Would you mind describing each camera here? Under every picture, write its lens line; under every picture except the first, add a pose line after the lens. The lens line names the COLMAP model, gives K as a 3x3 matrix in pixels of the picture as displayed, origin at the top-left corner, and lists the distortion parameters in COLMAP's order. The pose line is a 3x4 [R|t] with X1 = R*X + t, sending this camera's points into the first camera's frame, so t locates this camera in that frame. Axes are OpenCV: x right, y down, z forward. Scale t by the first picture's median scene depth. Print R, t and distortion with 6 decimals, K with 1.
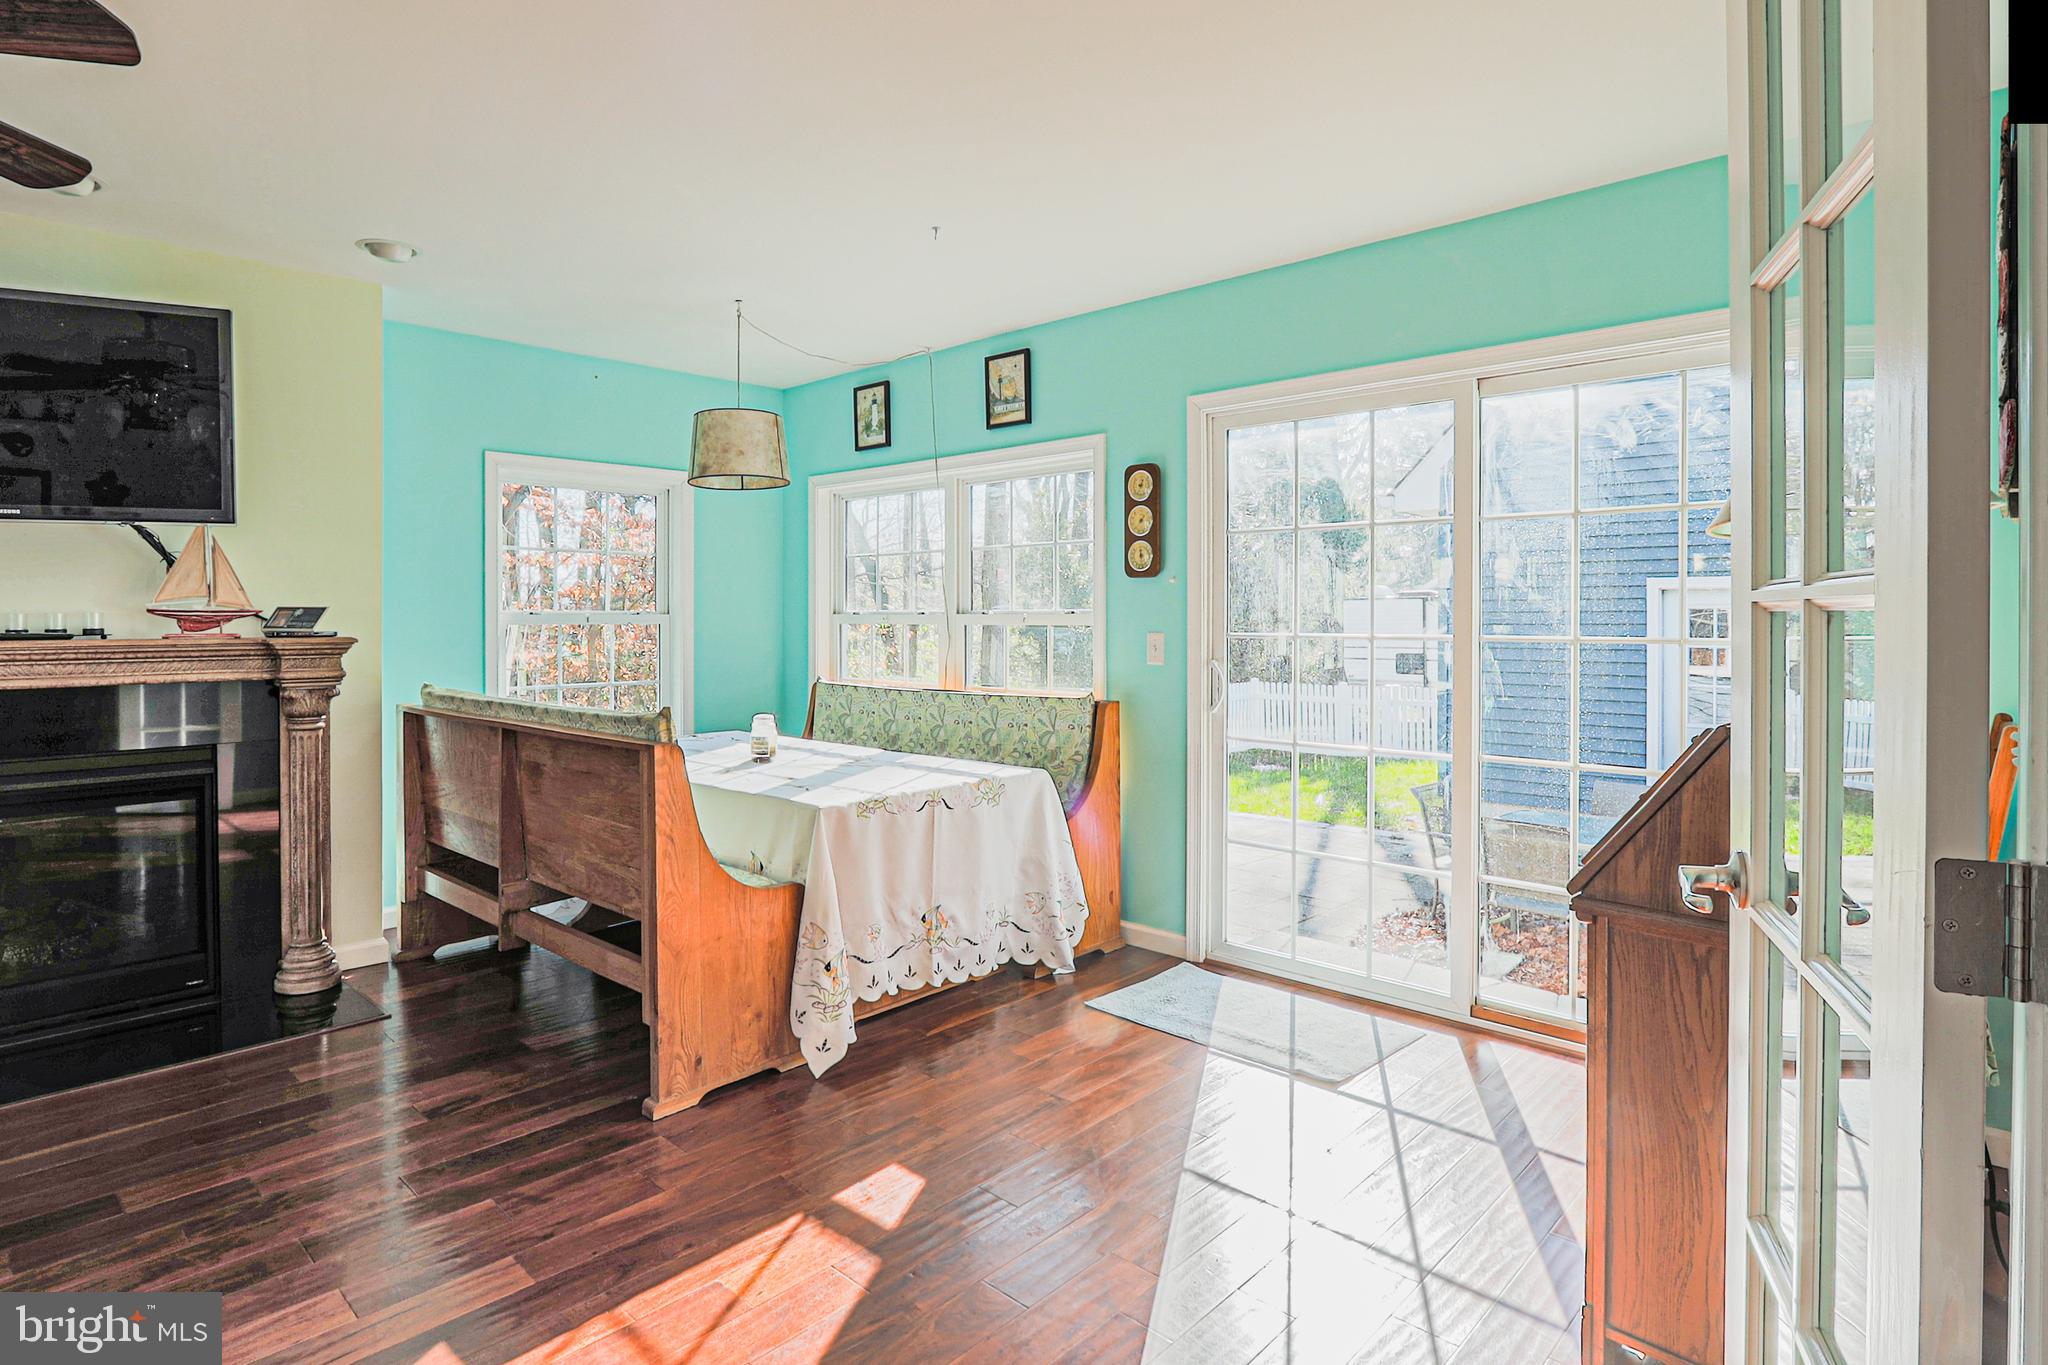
lens RADIAL K [[1069.6, 0, 984.6], [0, 1069.6, 622.9], [0, 0, 1]] dist [-0.007819, -0.002266]
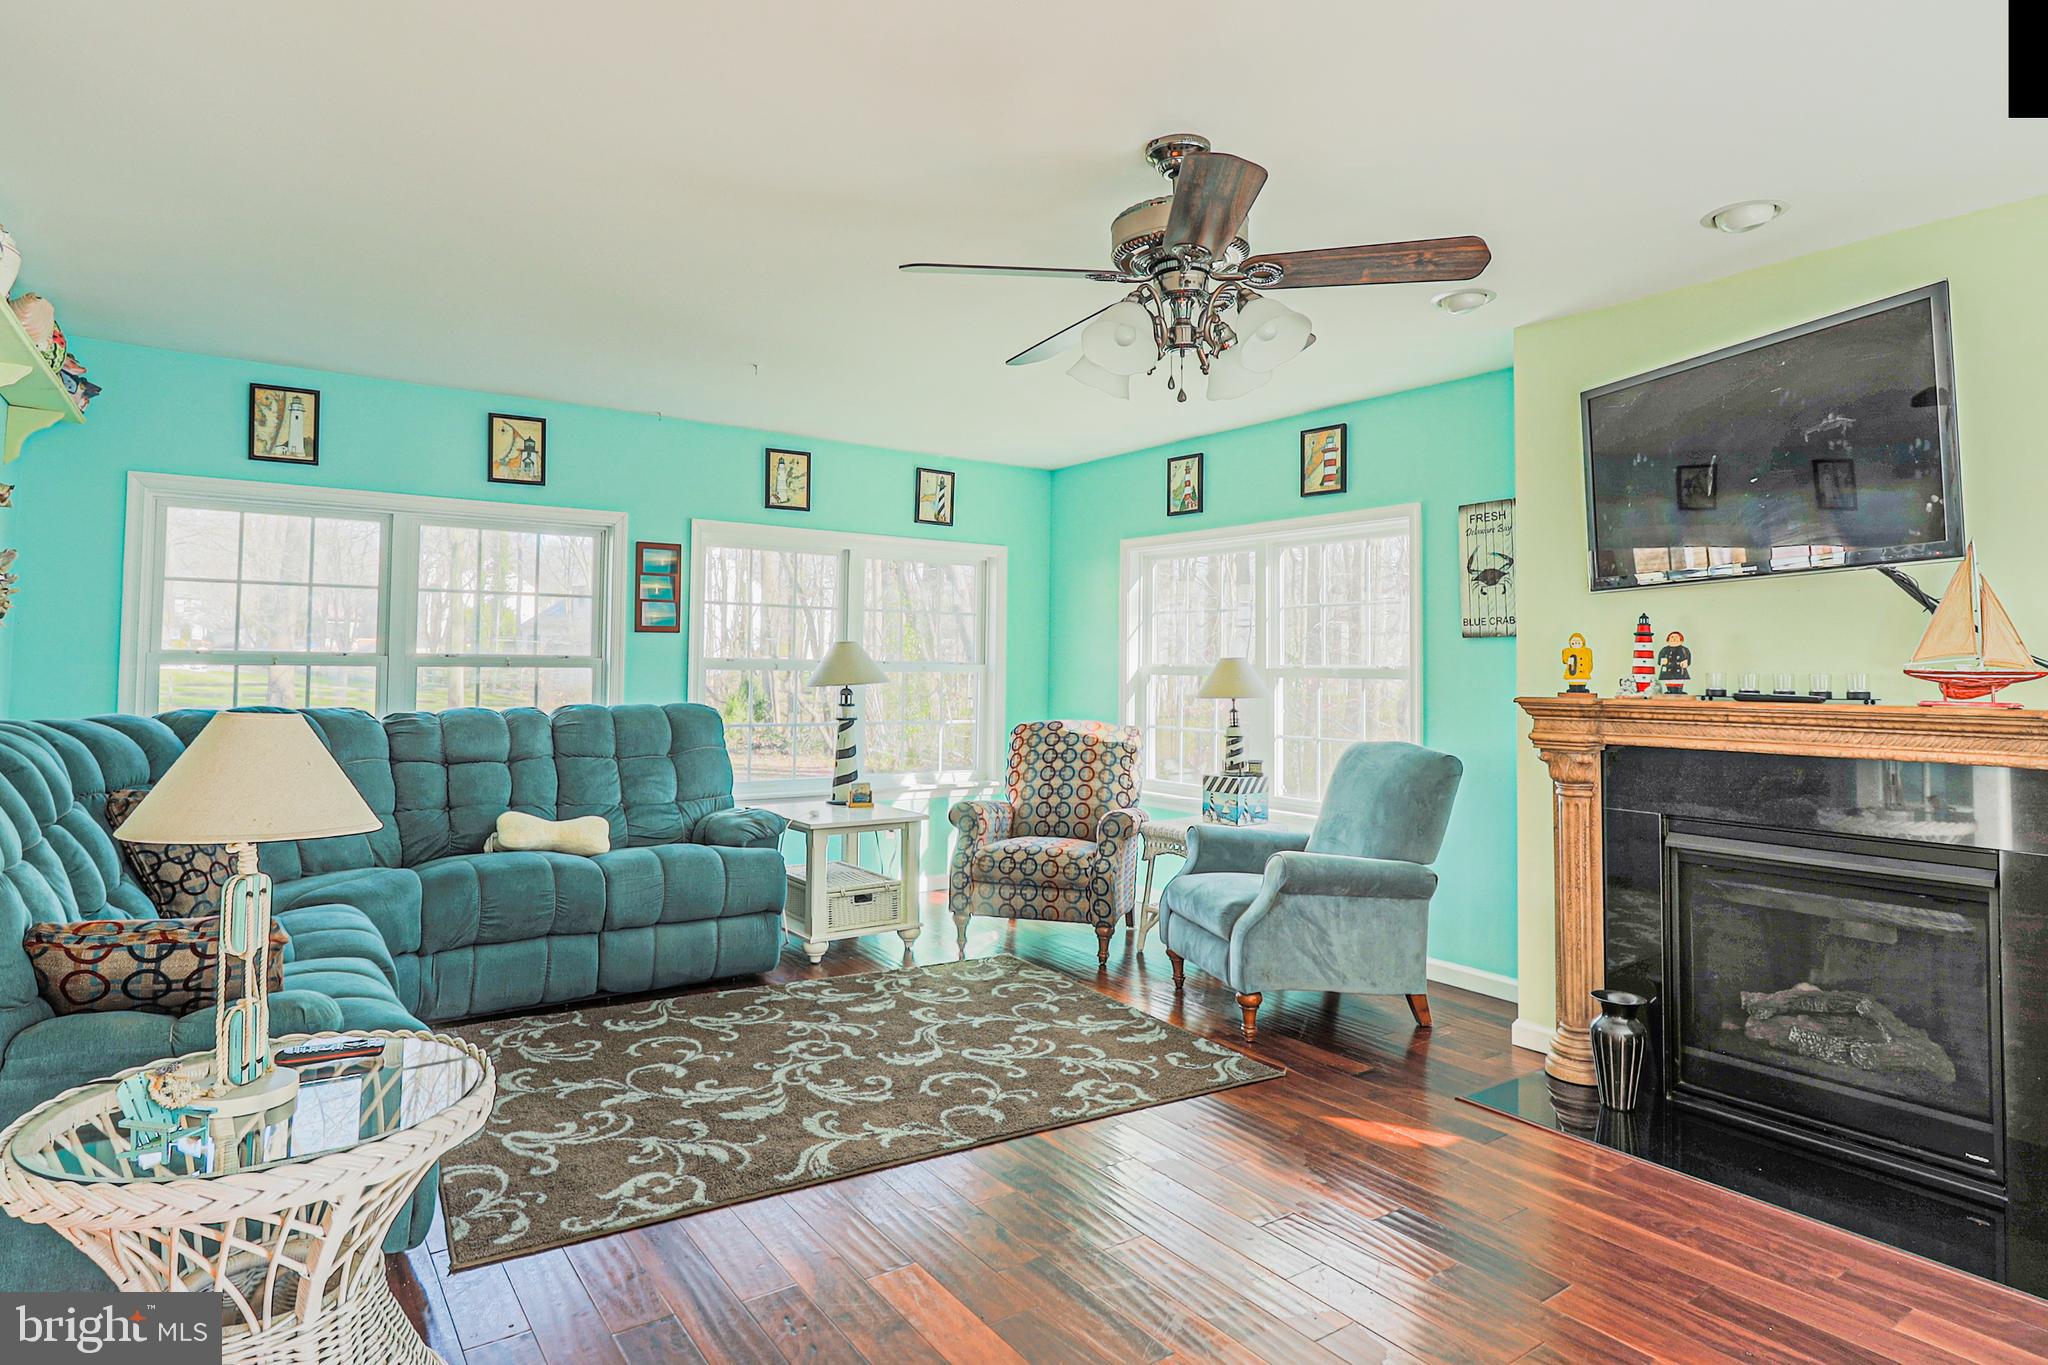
lens RADIAL K [[1120.5, 0, 1019.7], [0, 1120.5, 626.9], [0, 0, 1]] dist [-0.008006, -0.002314]
pose [[-0.196418, -0.038464, -0.979766, 0.193129], [-0.018106, 0.999202, -0.035597, -0.002924], [0.980353, 0.010748, -0.196958, 0.490679]]
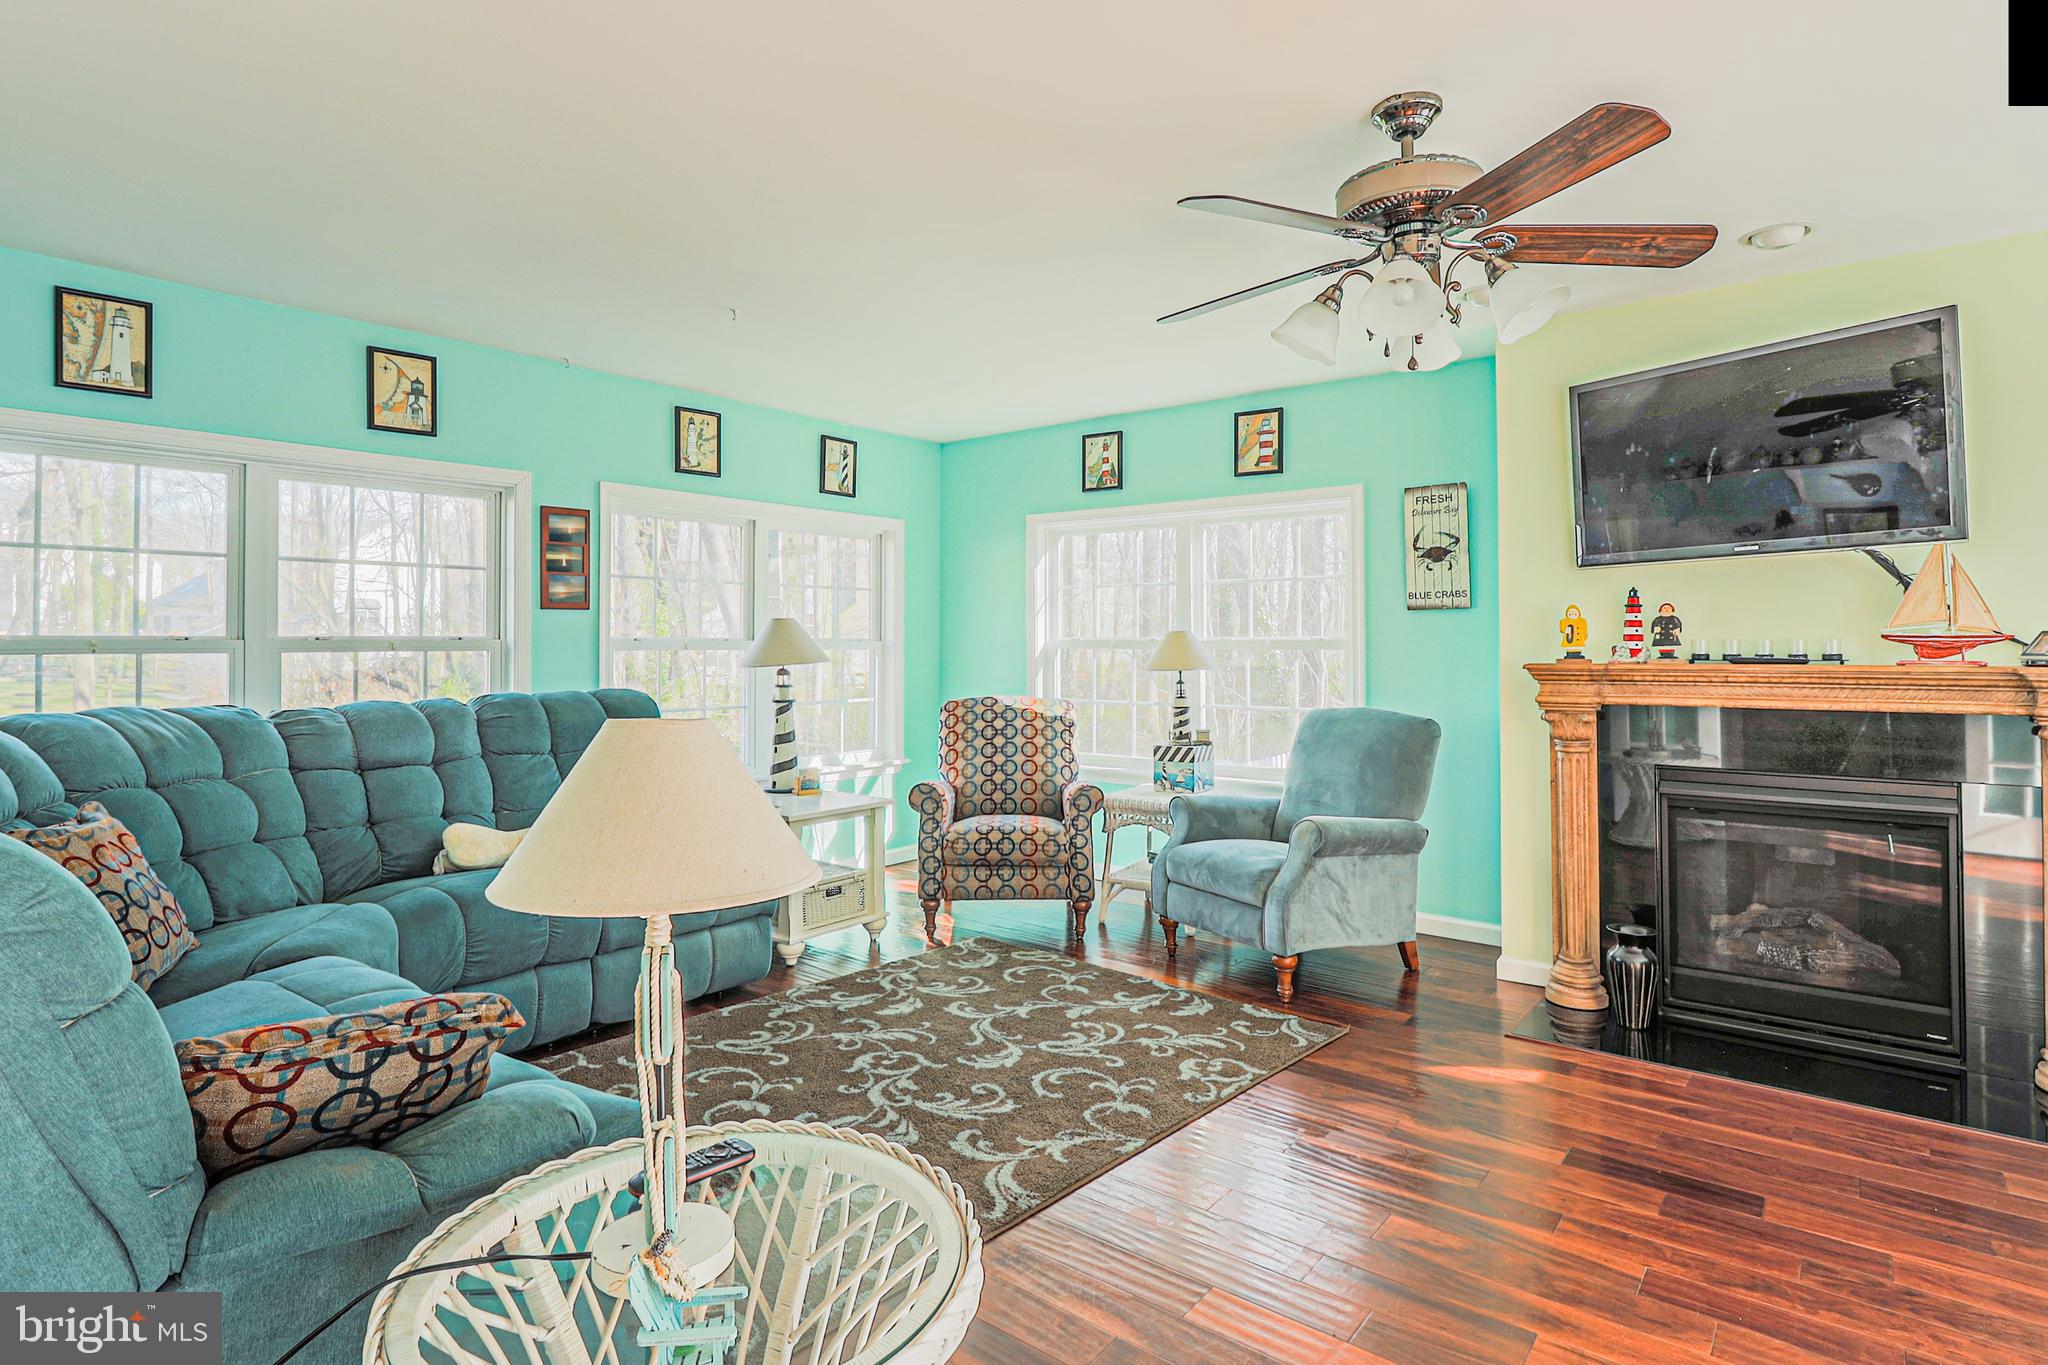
lens RADIAL K [[1069.6, 0, 1018.3], [0, 1069.6, 629.5], [0, 0, 1]] dist [-0.007819, -0.002266]
pose [[0.085231, -0.013829, -0.996265, 0.115742], [-0.003902, 0.999891, -0.014213, -0.000519], [0.996354, 0.005098, 0.085168, 0.125390]]
